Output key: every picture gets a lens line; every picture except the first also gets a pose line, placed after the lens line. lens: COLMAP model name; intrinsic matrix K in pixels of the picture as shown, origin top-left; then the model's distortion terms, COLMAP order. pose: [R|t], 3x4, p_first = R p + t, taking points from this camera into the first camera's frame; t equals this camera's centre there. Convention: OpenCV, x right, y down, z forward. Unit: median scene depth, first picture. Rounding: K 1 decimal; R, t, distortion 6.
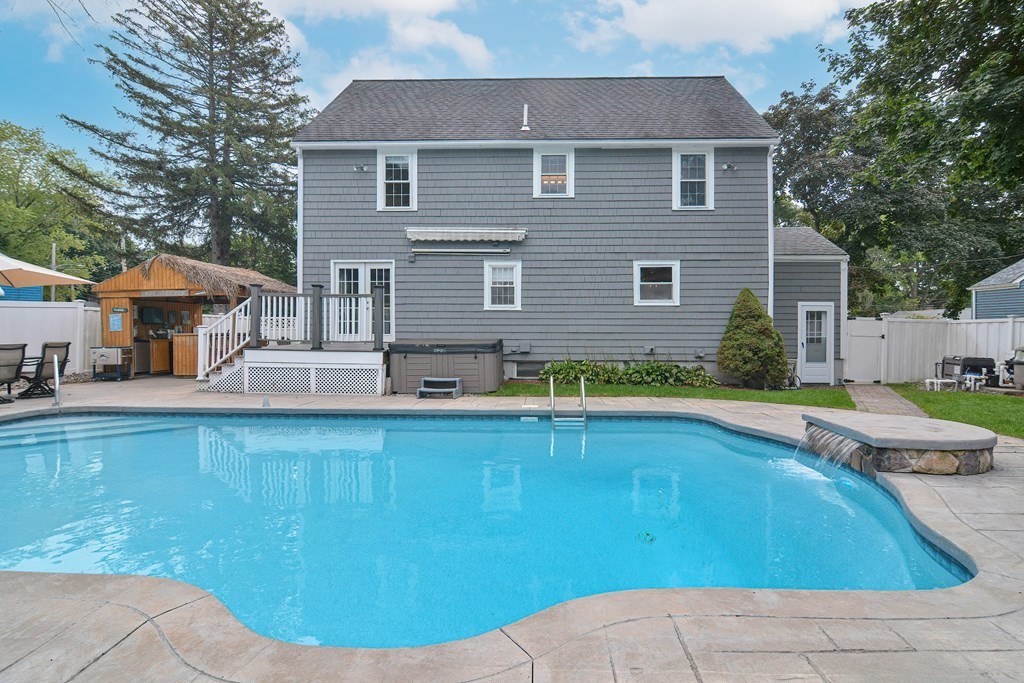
lens RADIAL K [[506.1, 0, 538.5], [0, 506.1, 335.4], [0, 0, 1]] dist [-0.013949, -0.001977]
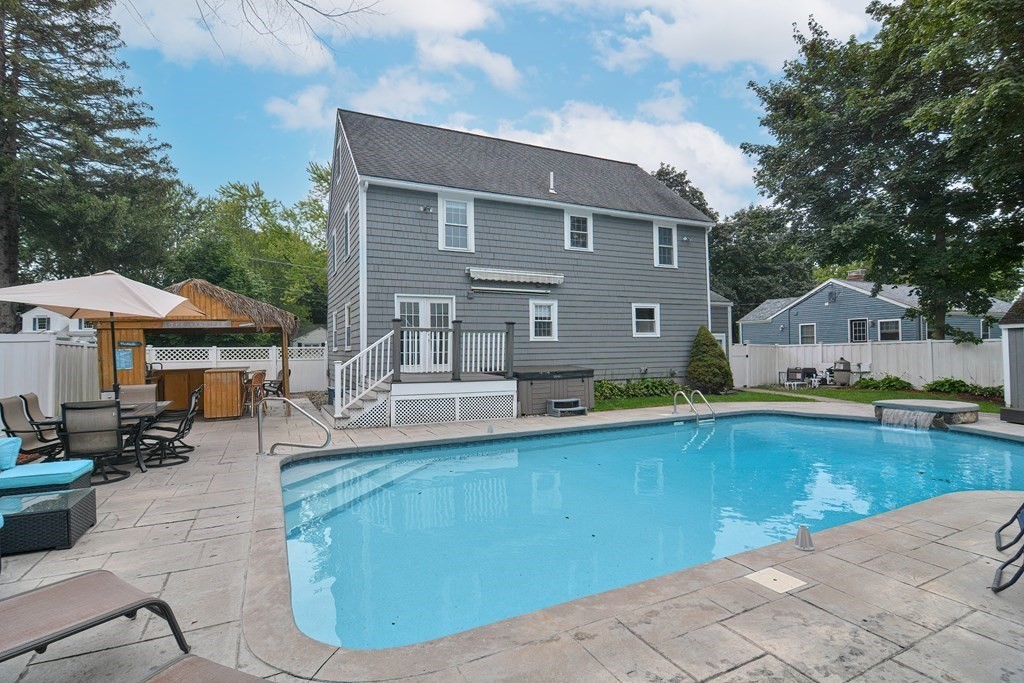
lens RADIAL K [[486.9, 0, 512.0], [0, 486.9, 341.5], [0, 0, 1]] dist [-0.012169, -0.000322]
pose [[0.893796, -0.008198, 0.448399, -0.661018], [0.021890, 0.999439, -0.025361, -0.021733], [-0.447939, 0.032483, 0.893474, 0.008735]]
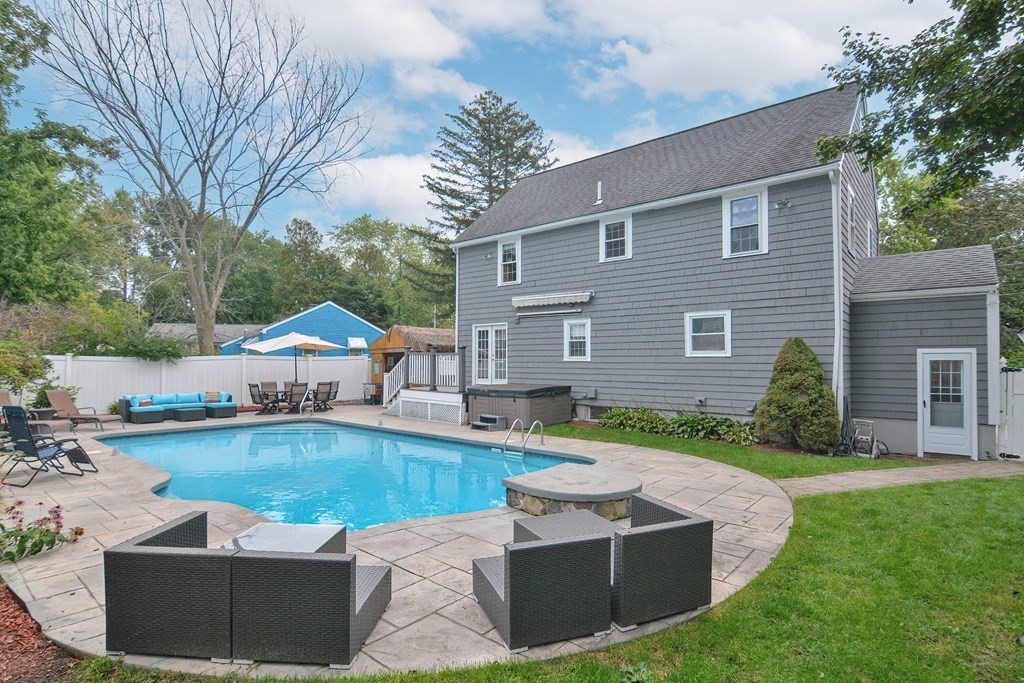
lens RADIAL K [[512.1, 0, 507.8], [0, 512.1, 353.1], [0, 0, 1]] dist [-0.019558, -0.001049]
pose [[0.776463, -0.011088, -0.630065, 0.558213], [-0.008603, 0.999565, -0.028192, -0.034094], [0.630104, 0.027311, 0.776031, -0.021868]]
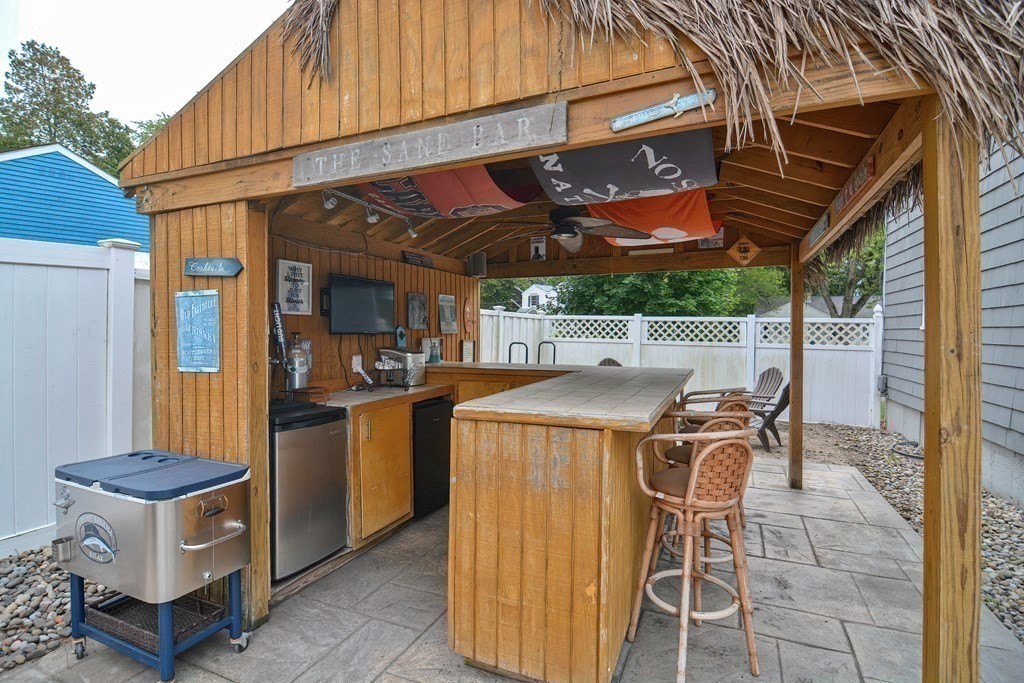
lens RADIAL K [[506.1, 0, 538.5], [0, 506.1, 335.4], [0, 0, 1]] dist [-0.013949, -0.001977]
pose [[0.938602, 0.017850, -0.344540, -0.680037], [-0.019303, 0.999813, -0.000789, -0.027471], [0.344462, 0.007391, 0.938771, 0.902306]]
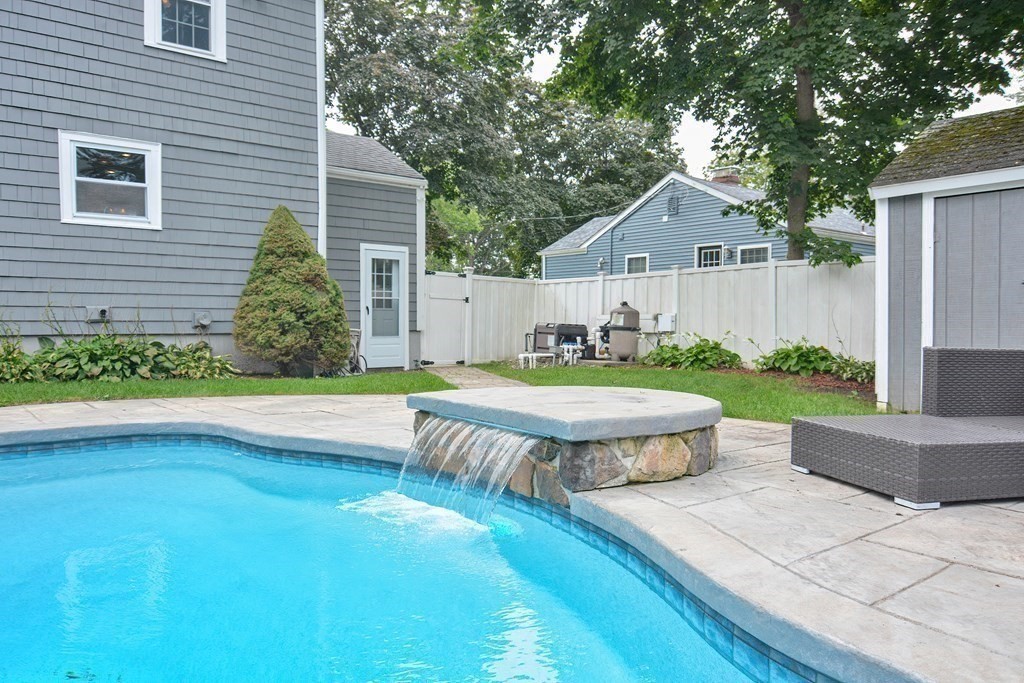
lens RADIAL K [[716.4, 0, 508.0], [0, 716.4, 336.9], [0, 0, 1]] dist [-0.003340, -0.003761]
pose [[0.763347, -0.014174, 0.645833, 0.070066], [0.003123, 0.999829, 0.018252, 0.040535], [-0.645981, -0.011916, 0.763260, 0.190881]]
